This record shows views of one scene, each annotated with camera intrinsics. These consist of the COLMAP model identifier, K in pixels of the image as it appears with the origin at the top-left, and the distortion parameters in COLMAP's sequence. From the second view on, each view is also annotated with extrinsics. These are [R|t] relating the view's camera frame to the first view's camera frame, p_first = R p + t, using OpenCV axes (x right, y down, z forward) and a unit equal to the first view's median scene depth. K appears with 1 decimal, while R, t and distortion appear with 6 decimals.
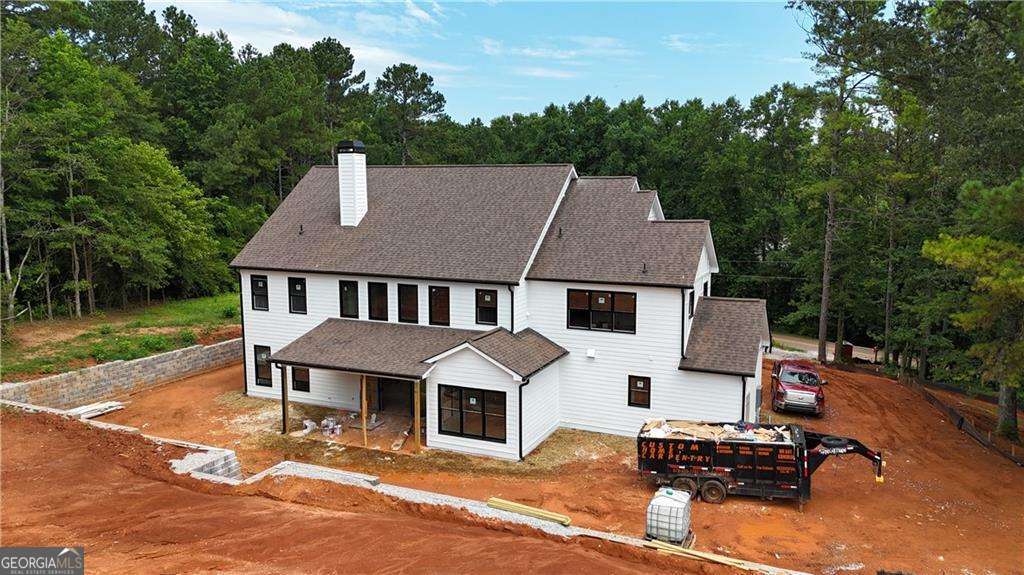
lens RADIAL K [[750.1, 0, 512.0], [0, 750.1, 287.5], [0, 0, 1]] dist [0.048579, -0.048475]
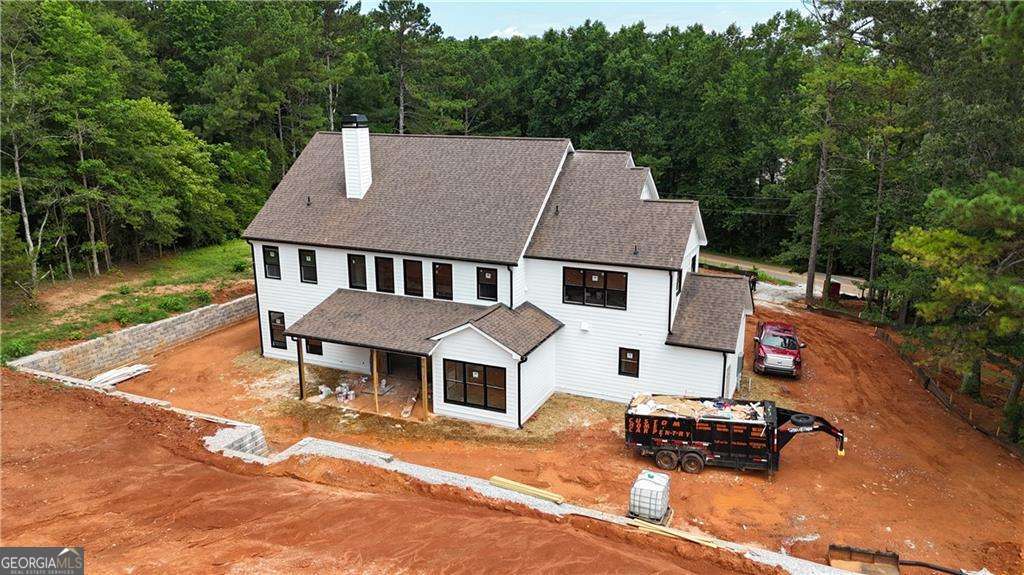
lens RADIAL K [[750.1, 0, 512.0], [0, 750.1, 287.5], [0, 0, 1]] dist [0.048579, -0.048475]
pose [[0.999994, -0.003458, 0.000974, 0.000256], [0.003316, 0.992721, 0.120391, -0.096339], [-0.001383, -0.120387, 0.992726, -0.058336]]
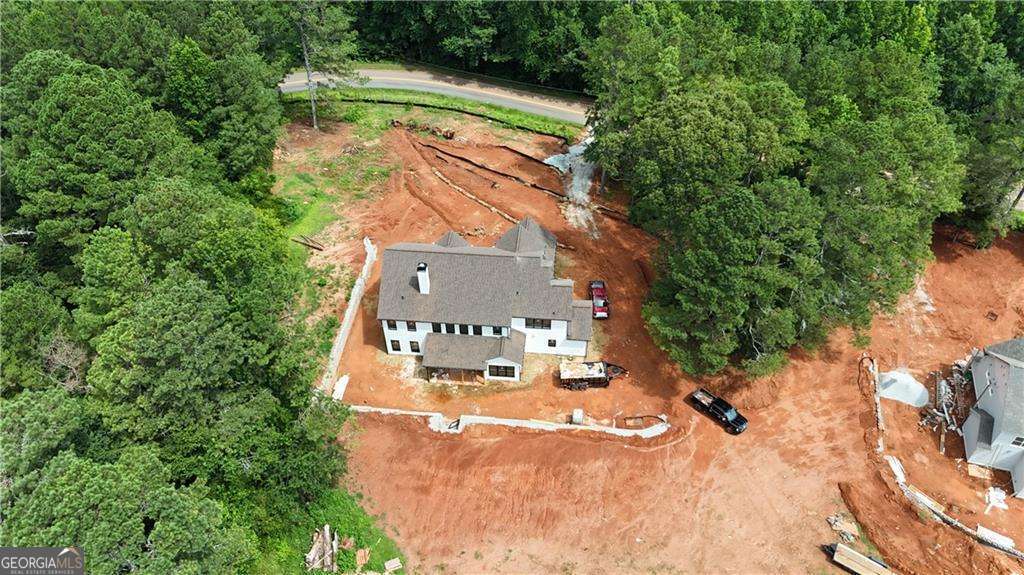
lens RADIAL K [[750.1, 0, 512.0], [0, 750.1, 287.5], [0, 0, 1]] dist [0.048579, -0.048475]
pose [[0.946256, -0.239701, 0.217123, -0.531299], [0.056164, 0.782928, 0.619571, -1.761335], [-0.318504, -0.574079, 0.754314, -0.962185]]
